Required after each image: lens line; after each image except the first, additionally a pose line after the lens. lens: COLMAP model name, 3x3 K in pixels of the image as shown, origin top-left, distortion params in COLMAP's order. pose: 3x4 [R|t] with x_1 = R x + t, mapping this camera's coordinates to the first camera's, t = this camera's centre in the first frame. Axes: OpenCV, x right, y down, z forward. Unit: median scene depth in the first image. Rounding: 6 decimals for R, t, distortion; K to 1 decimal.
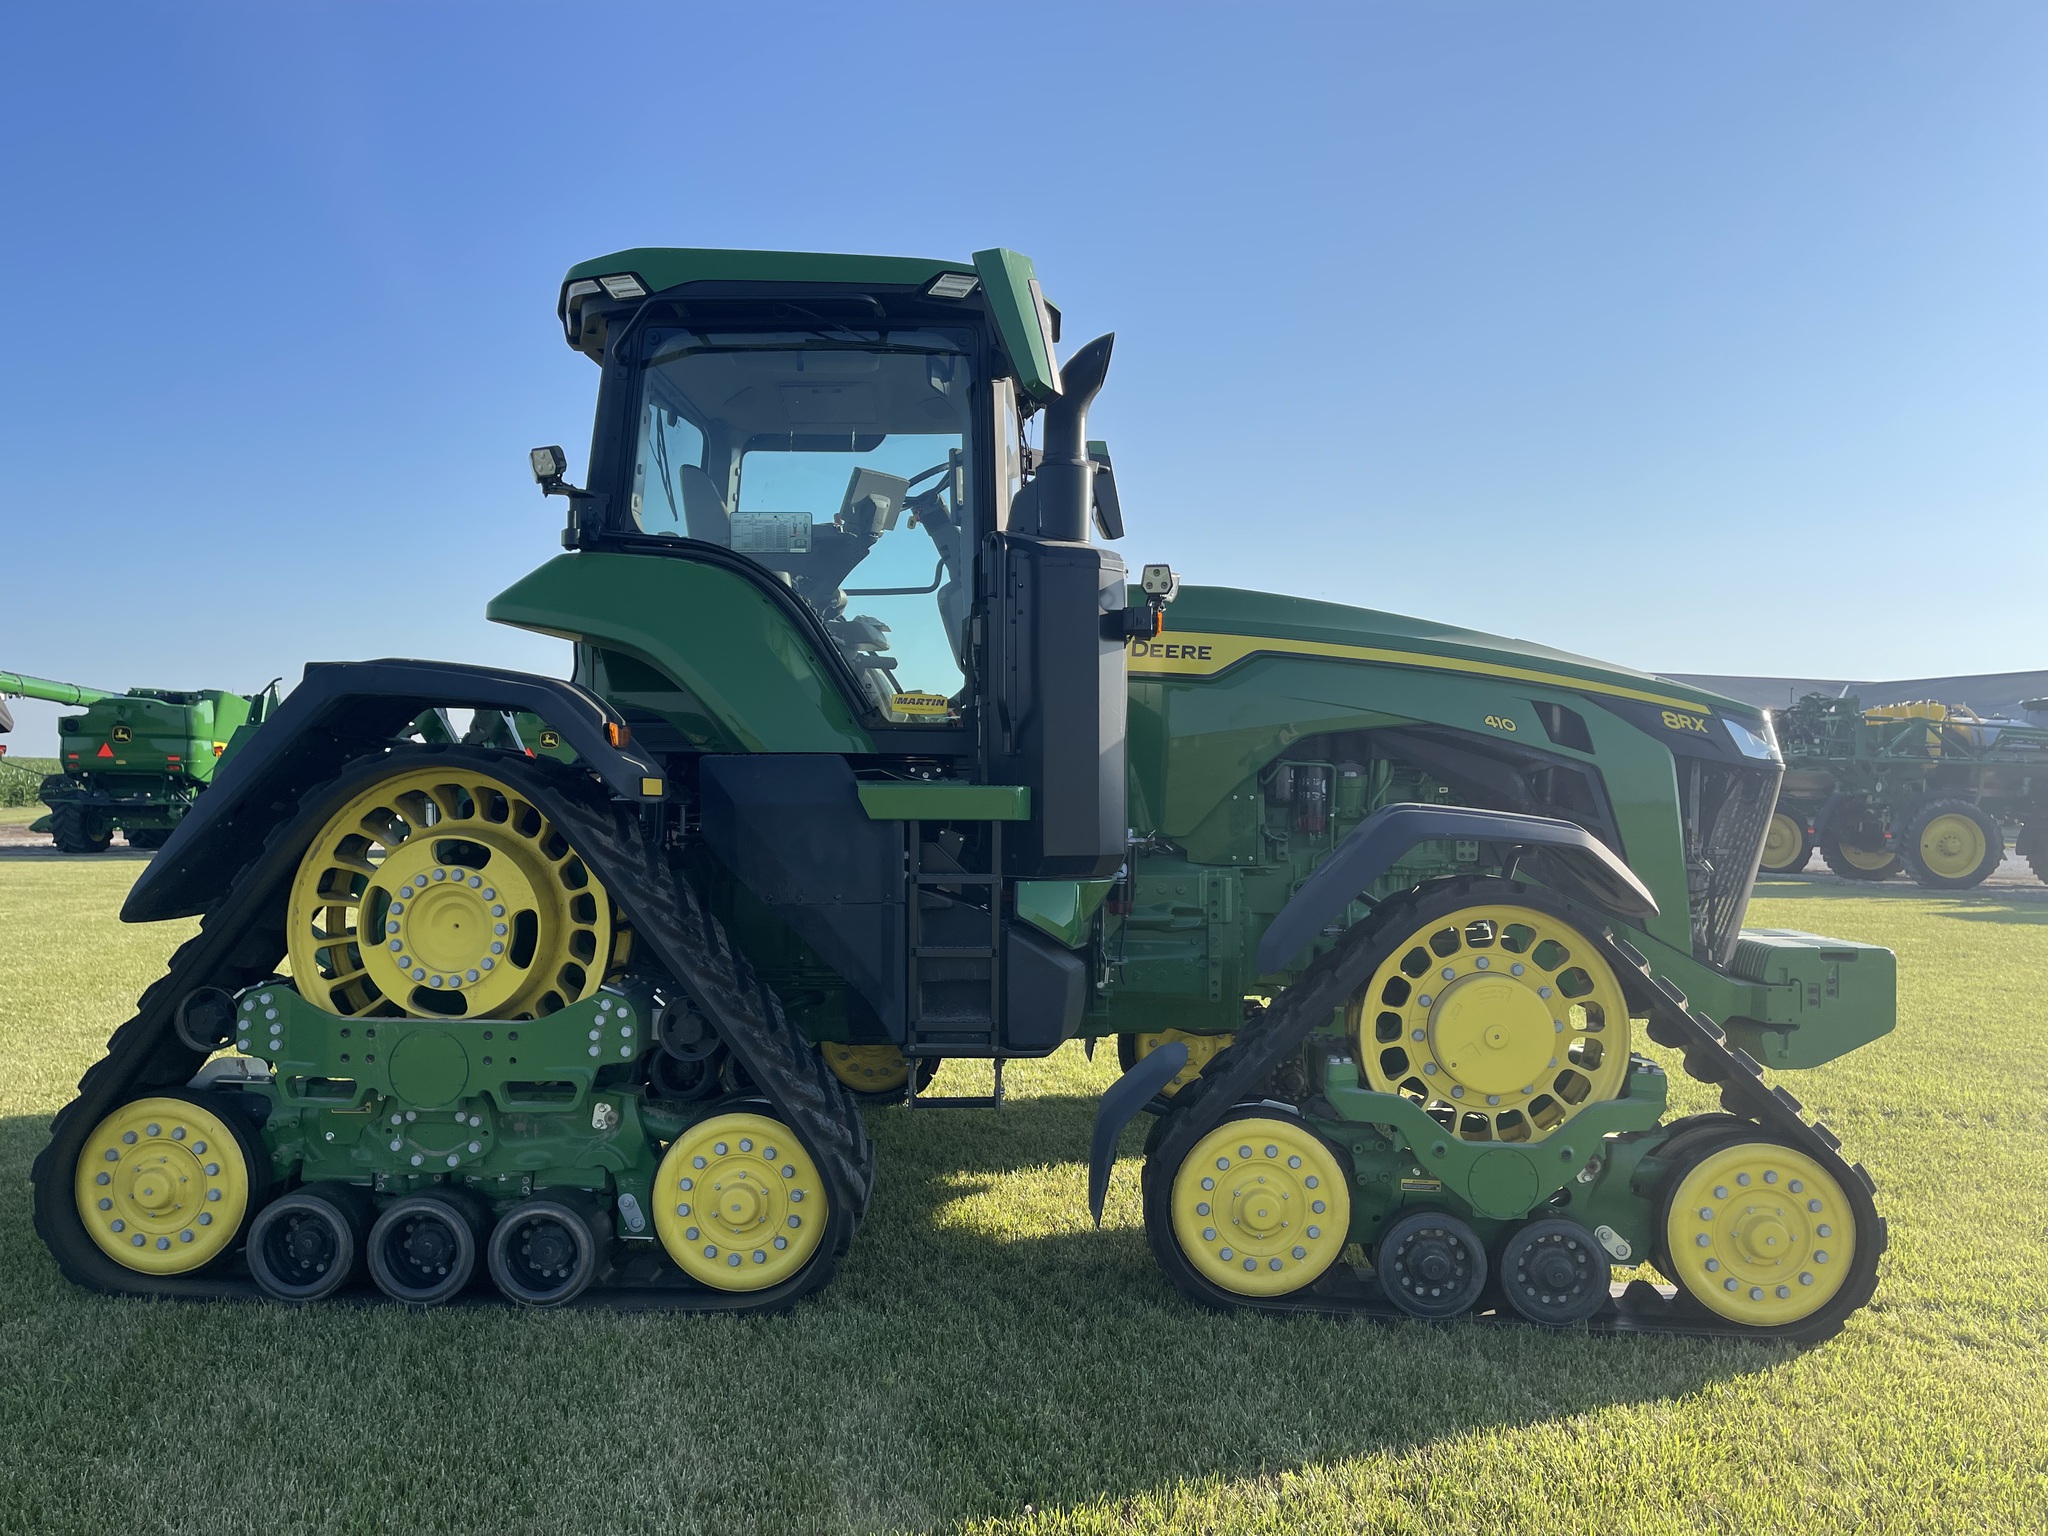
lens RADIAL K [[1552.3, 0, 1022.9], [0, 1552.3, 768.5], [0, 0, 1]] dist [0.051216, -0.055191]
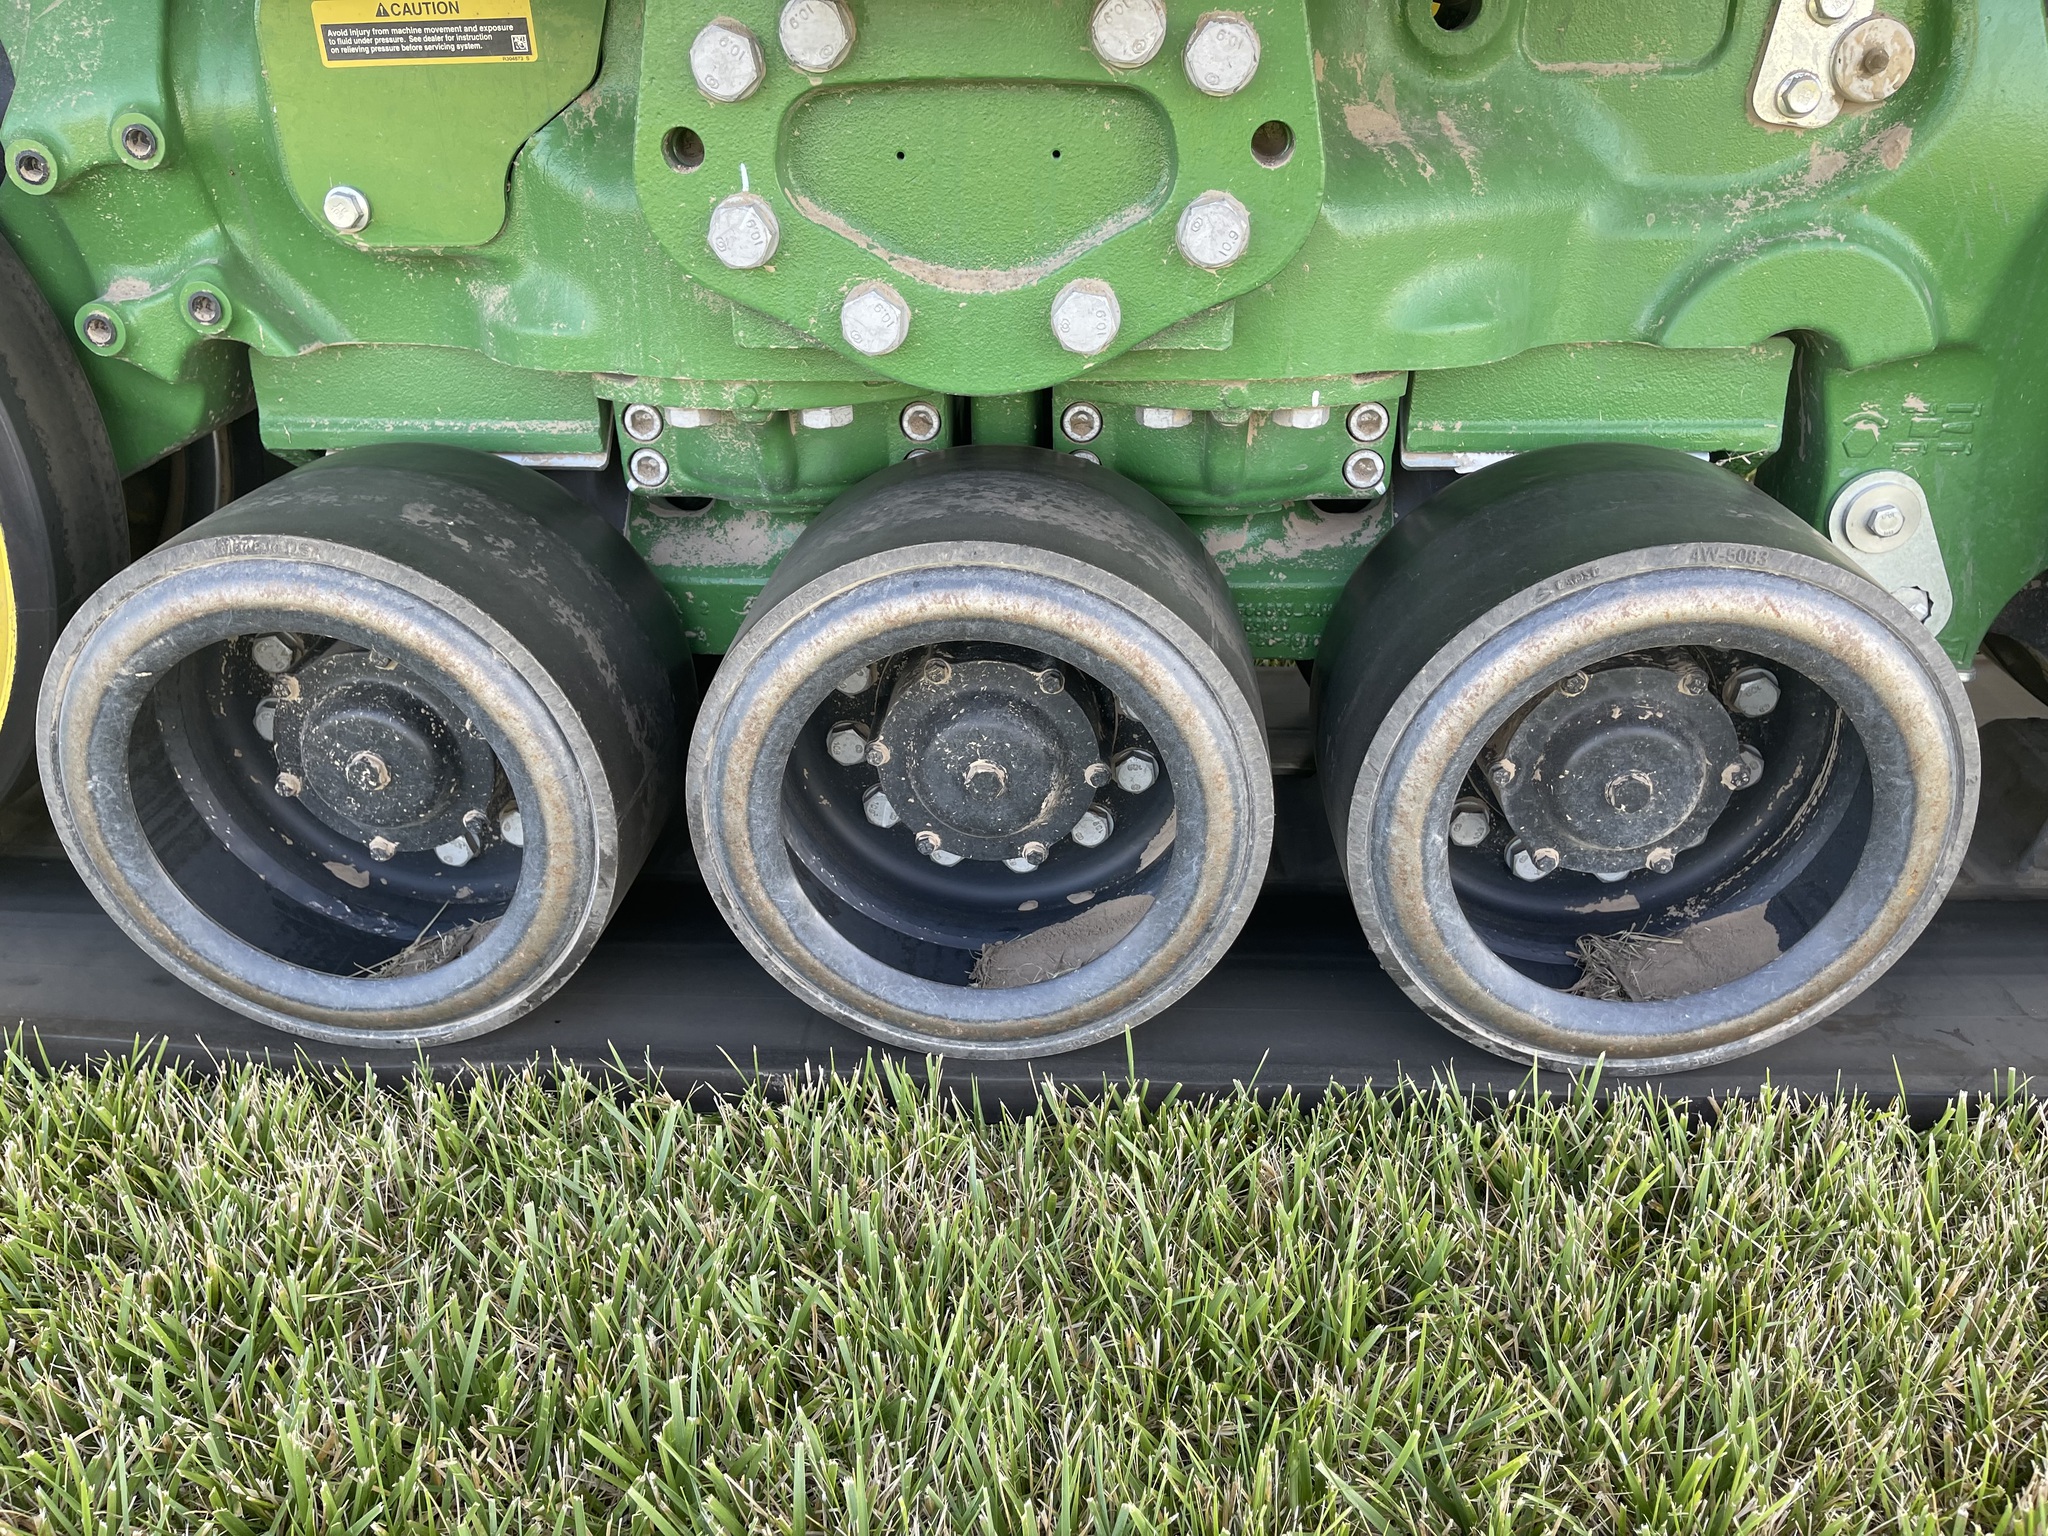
lens RADIAL K [[1552.3, 0, 1031.7], [0, 1552.3, 772.4], [0, 0, 1]] dist [0.051216, -0.055191]
pose [[0.999022, -0.020980, -0.038923, -0.359680], [0.036664, 0.885099, 0.463957, 0.212812], [0.024717, -0.464930, 0.885002, 0.816235]]
